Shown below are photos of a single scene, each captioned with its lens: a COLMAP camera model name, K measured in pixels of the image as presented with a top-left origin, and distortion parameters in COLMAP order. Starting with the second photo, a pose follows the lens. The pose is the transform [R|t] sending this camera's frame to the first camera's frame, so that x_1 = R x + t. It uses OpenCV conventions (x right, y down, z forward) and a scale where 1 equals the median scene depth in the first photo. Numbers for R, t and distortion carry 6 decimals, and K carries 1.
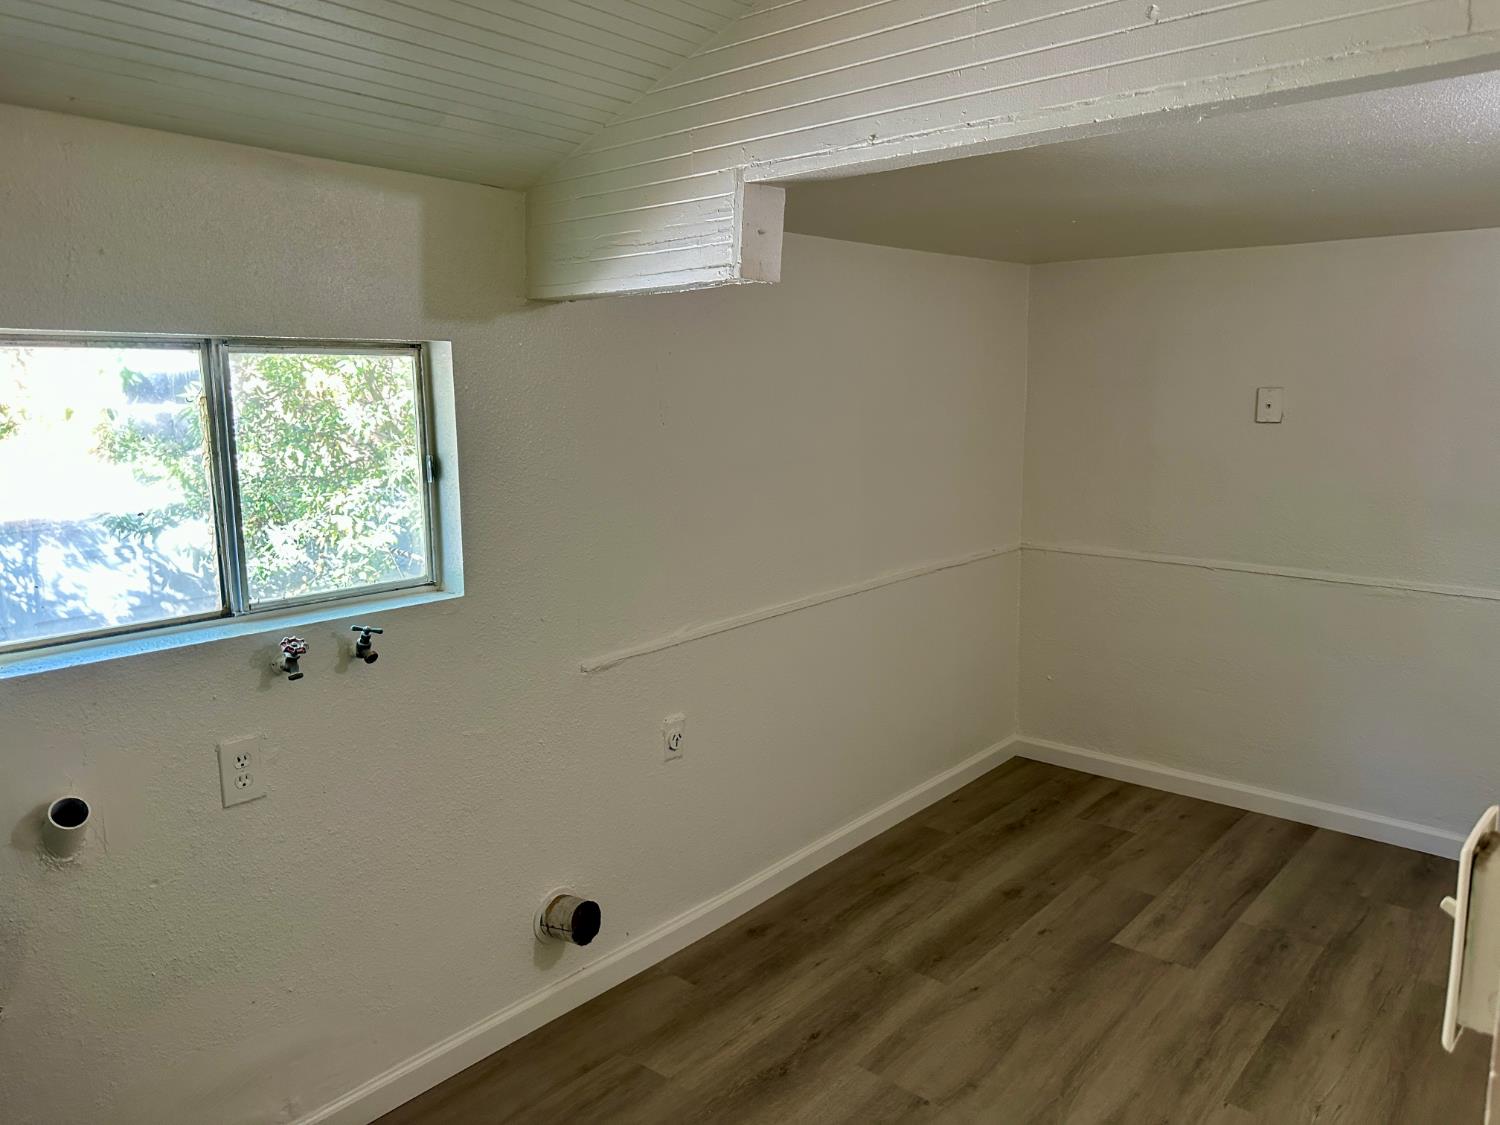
lens RADIAL K [[1060.7, 0, 753.8], [0, 1060.7, 560.1], [0, 0, 1]] dist [0.034208, -0.034994]
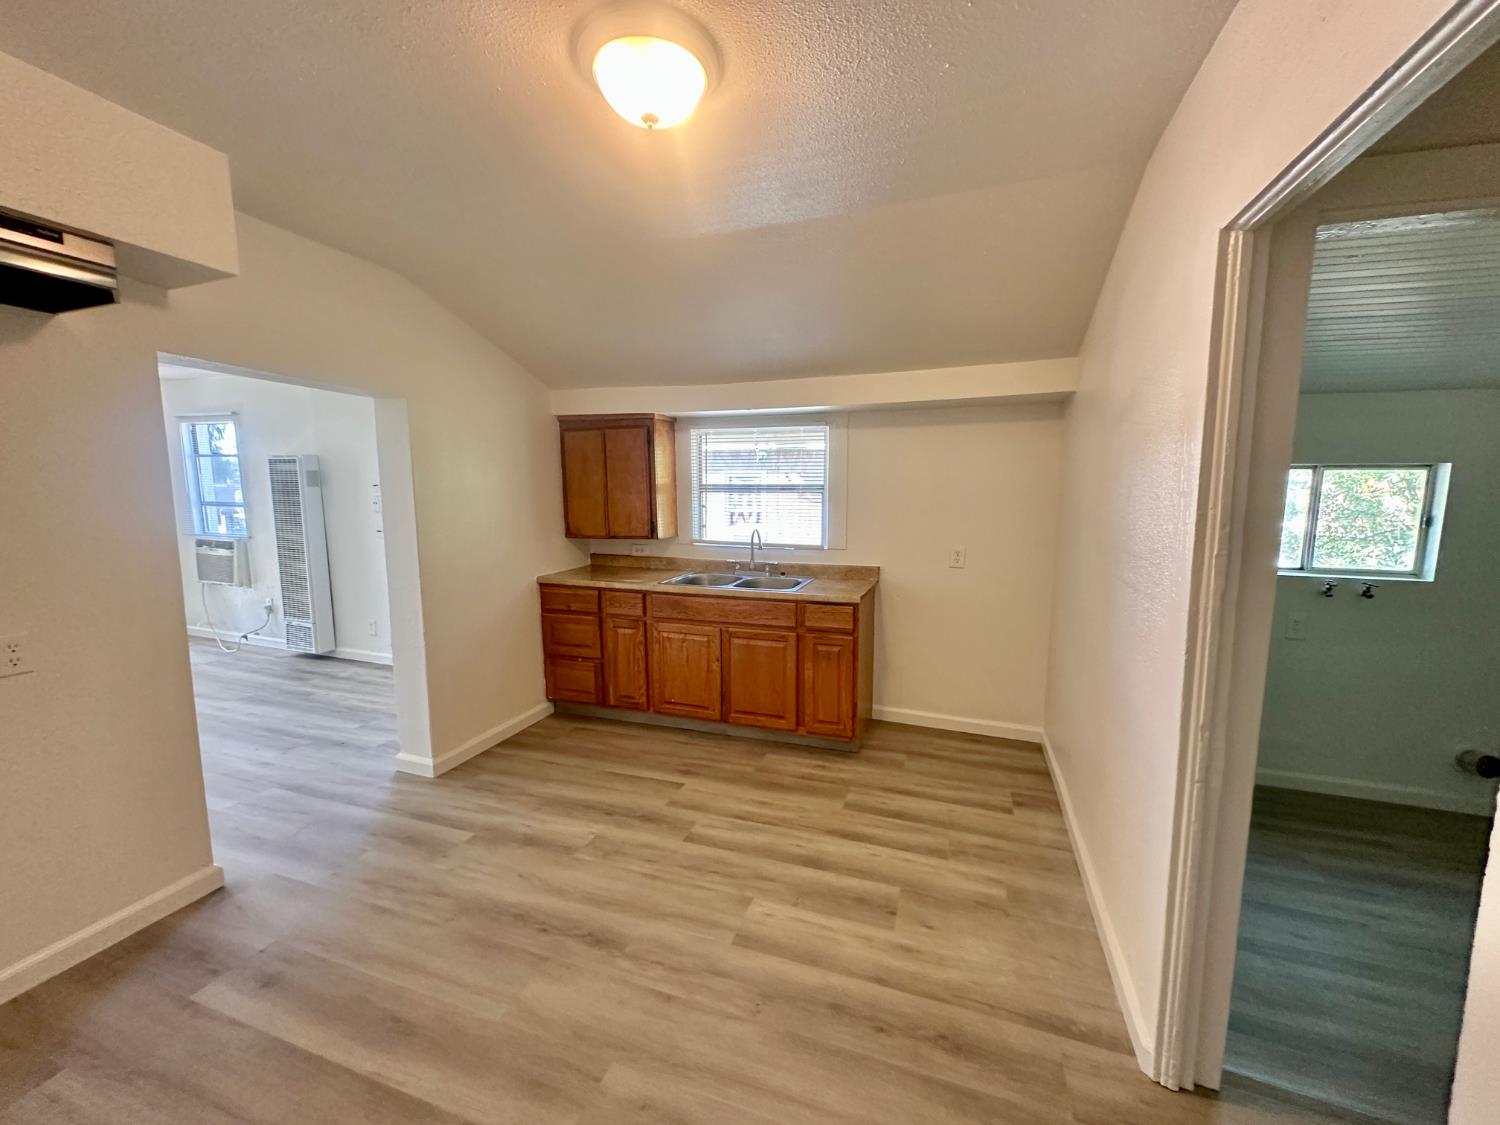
lens RADIAL K [[615.3, 0, 746.7], [0, 615.3, 562.6], [0, 0, 1]] dist [-0.001394, -0.000073]
pose [[0.382748, 0.117343, -0.916370, 0.315058], [-0.160045, 0.985325, 0.059326, 0.139724], [0.909884, 0.123953, 0.395912, -0.723305]]
